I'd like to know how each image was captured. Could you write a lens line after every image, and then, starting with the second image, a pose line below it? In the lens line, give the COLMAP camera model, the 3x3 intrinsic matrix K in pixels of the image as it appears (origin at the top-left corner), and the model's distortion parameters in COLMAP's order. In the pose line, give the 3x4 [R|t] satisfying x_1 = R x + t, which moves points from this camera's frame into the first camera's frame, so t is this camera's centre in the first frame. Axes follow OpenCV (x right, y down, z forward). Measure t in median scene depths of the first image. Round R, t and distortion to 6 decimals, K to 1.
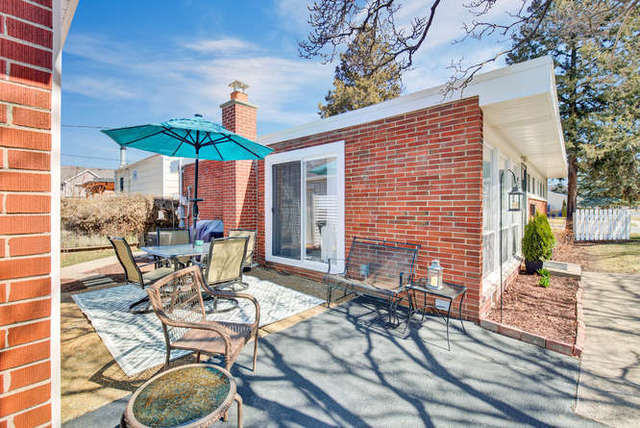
lens RADIAL K [[280.0, 0, 318.9], [0, 280.0, 210.7], [0, 0, 1]] dist [0.000581, -0.000026]
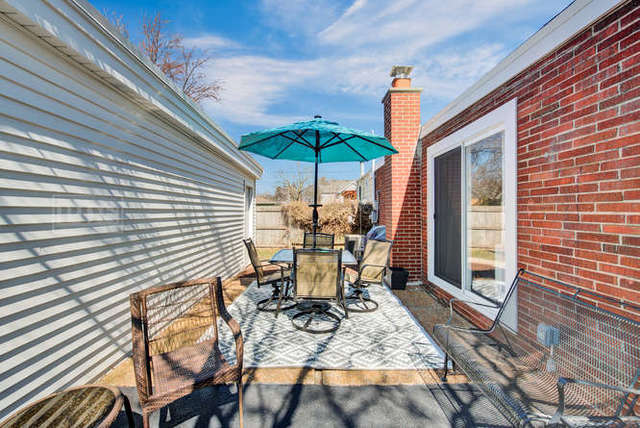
lens RADIAL K [[280.0, 0, 318.9], [0, 280.0, 210.7], [0, 0, 1]] dist [0.000581, -0.000026]
pose [[0.672999, -0.000059, -0.739643, 0.264016], [-0.009185, 0.999922, -0.008437, -0.011291], [0.739586, 0.012472, 0.672946, 0.342516]]
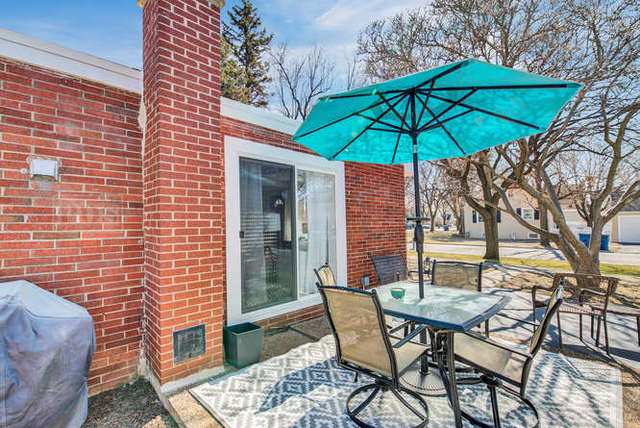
lens RADIAL K [[286.3, 0, 318.8], [0, 286.3, 225.1], [0, 0, 1]] dist [0.001718, 0.000112]
pose [[0.067933, 0.006171, 0.997671, -1.030741], [0.029247, 0.999539, -0.008174, -0.016338], [-0.997261, 0.029734, 0.067722, 1.112798]]
